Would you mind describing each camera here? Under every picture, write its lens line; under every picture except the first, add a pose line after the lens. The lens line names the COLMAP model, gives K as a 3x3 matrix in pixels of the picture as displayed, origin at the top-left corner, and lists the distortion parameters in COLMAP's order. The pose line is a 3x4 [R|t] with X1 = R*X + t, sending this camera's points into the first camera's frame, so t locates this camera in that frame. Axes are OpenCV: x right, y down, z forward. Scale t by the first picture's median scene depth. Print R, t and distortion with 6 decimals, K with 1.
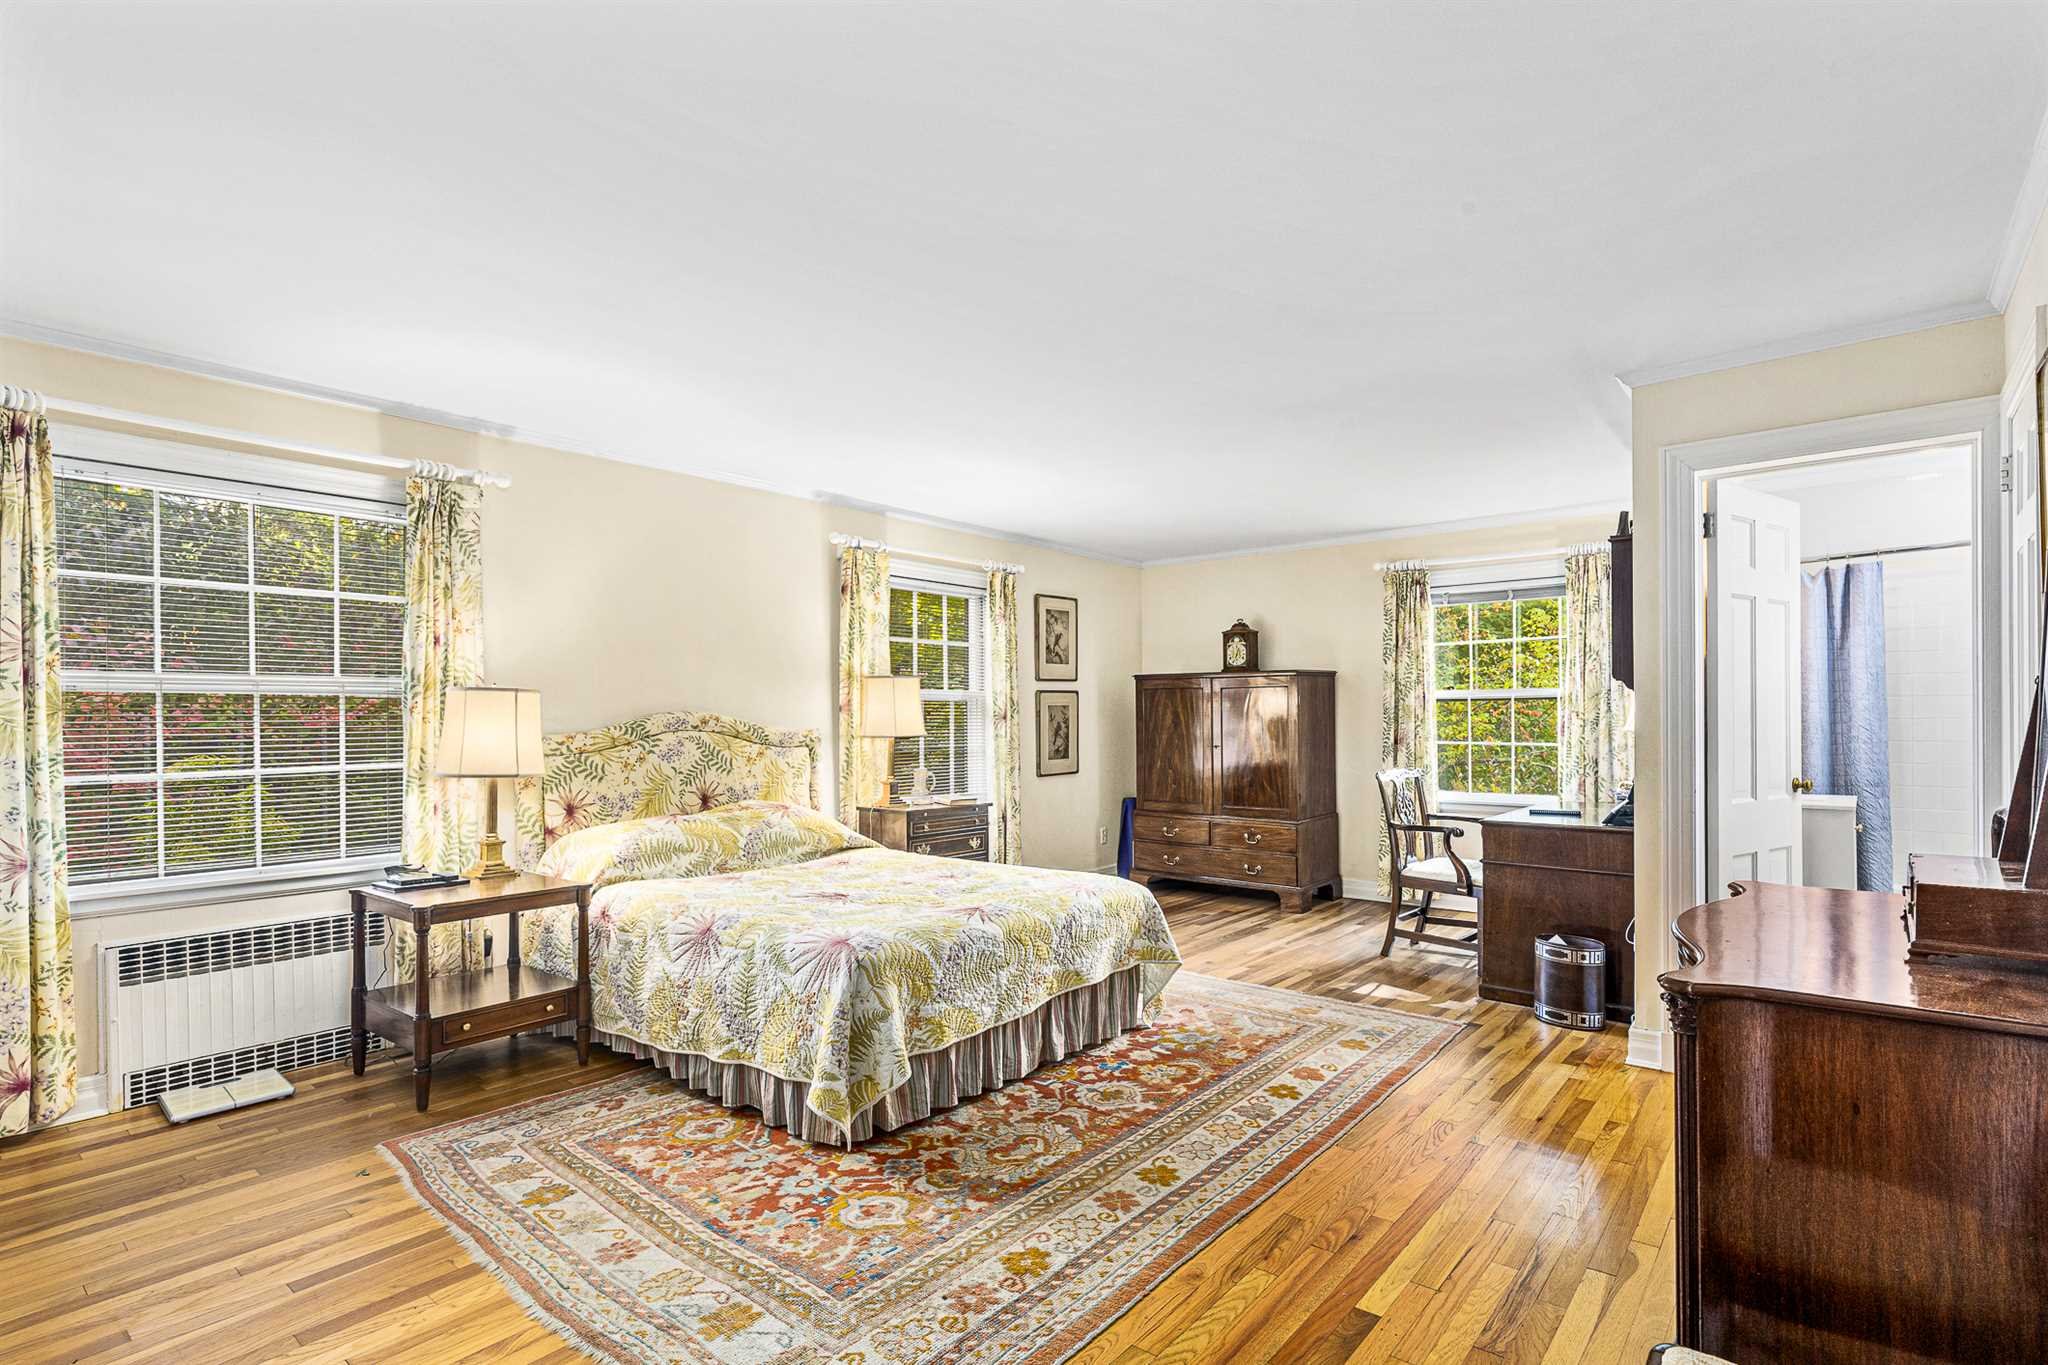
lens RADIAL K [[1007.3, 0, 1034.6], [0, 1007.3, 713.1], [0, 0, 1]] dist [-0.002026, -0.000104]
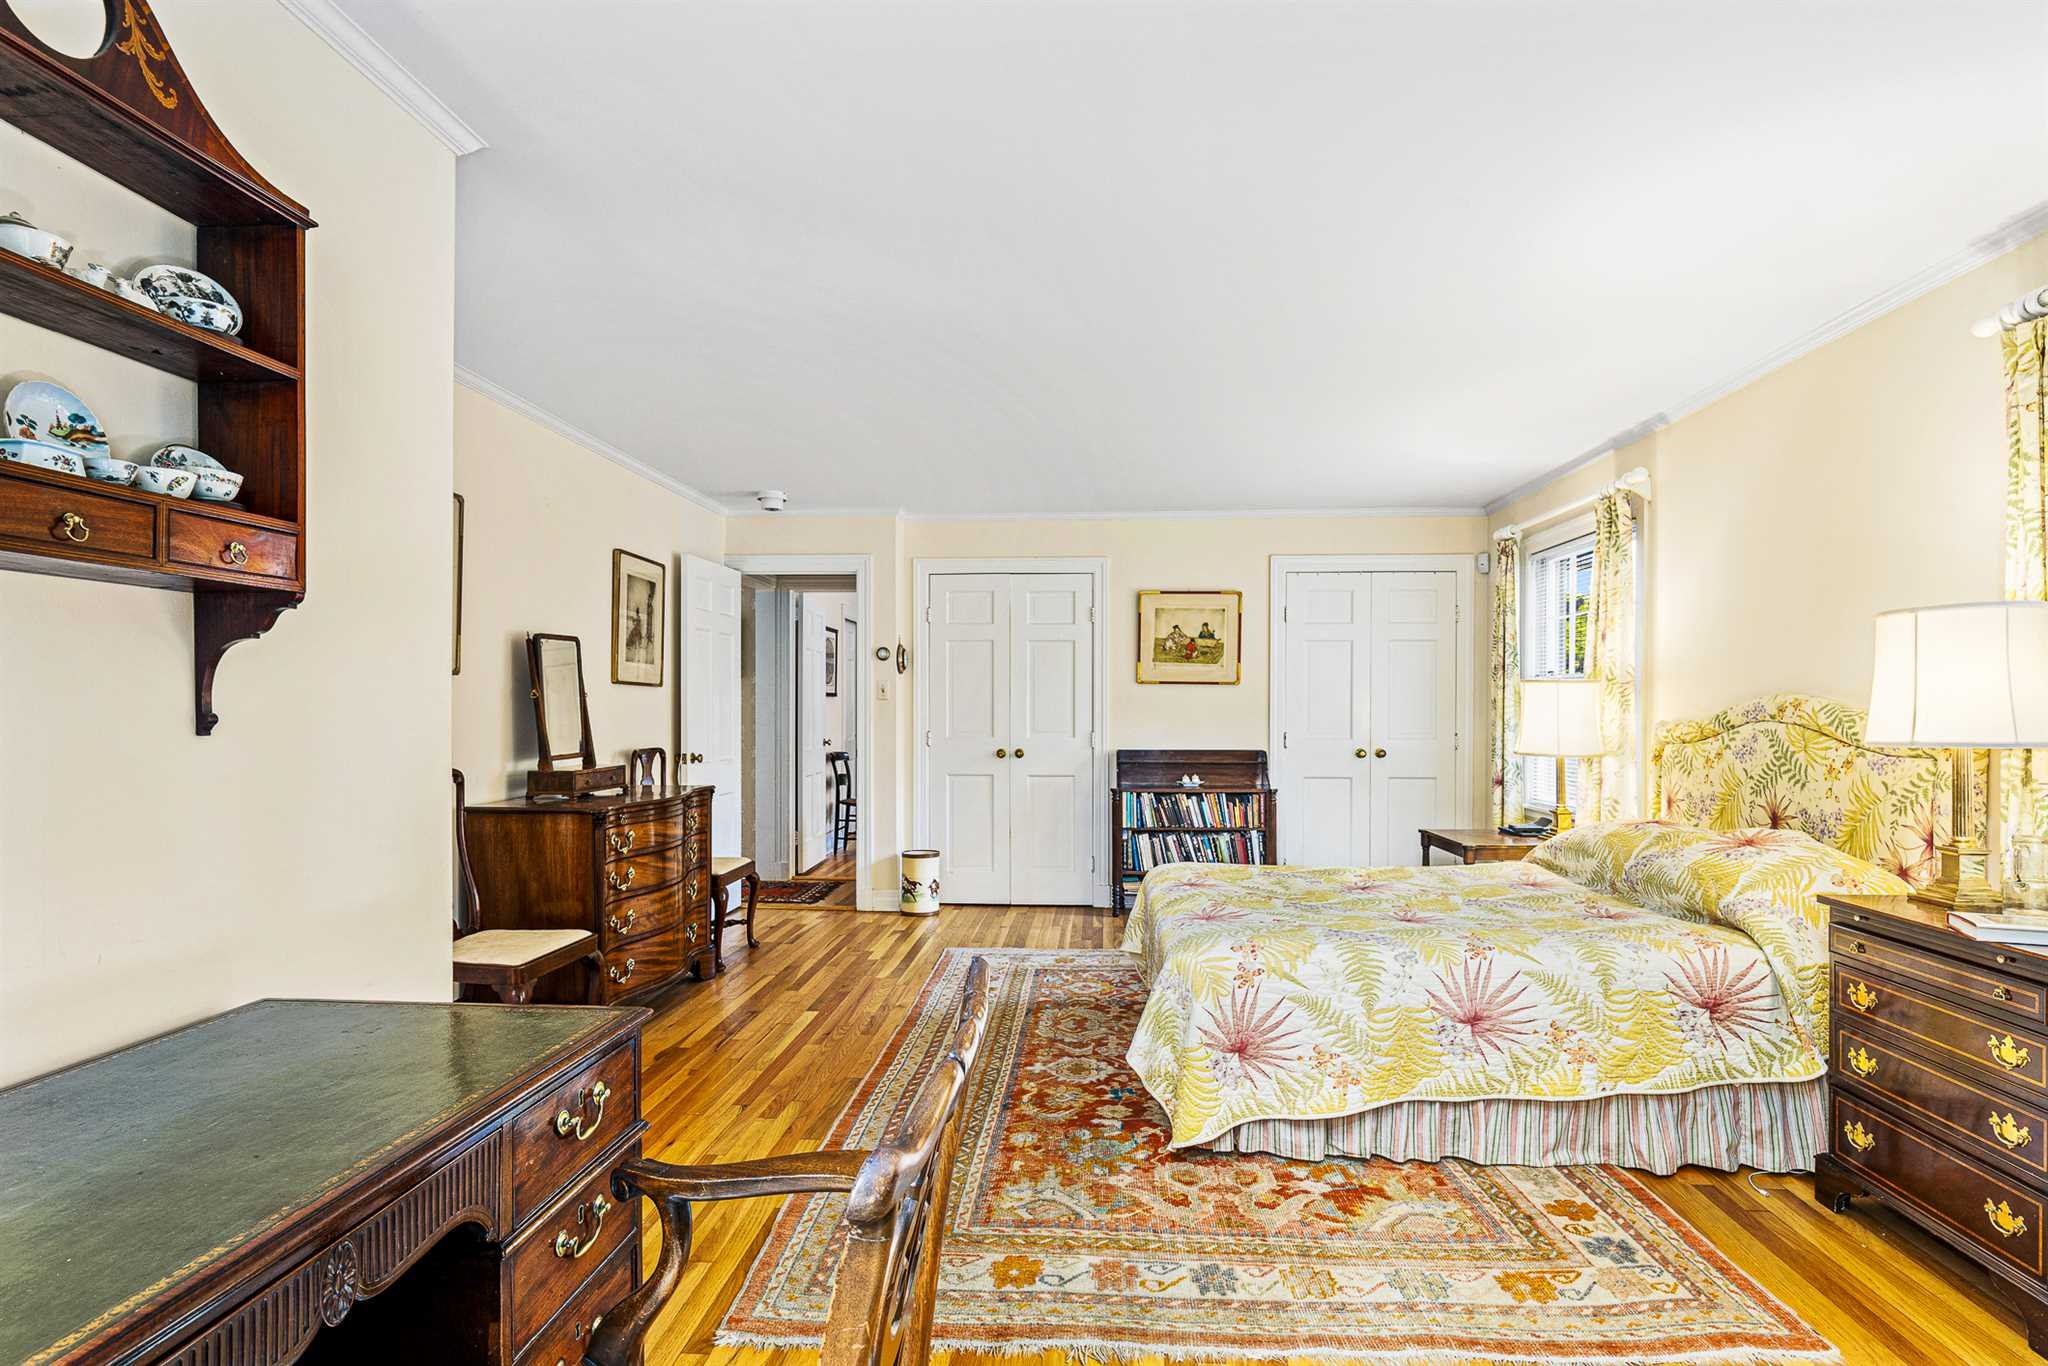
lens RADIAL K [[1007.3, 0, 1034.6], [0, 1007.3, 713.6], [0, 0, 1]] dist [-0.002026, -0.000104]
pose [[-0.811505, 0.008845, -0.584279, 0.529860], [0.008295, 0.999959, 0.003618, 0.005200], [0.584287, -0.001910, -0.811545, 1.343599]]
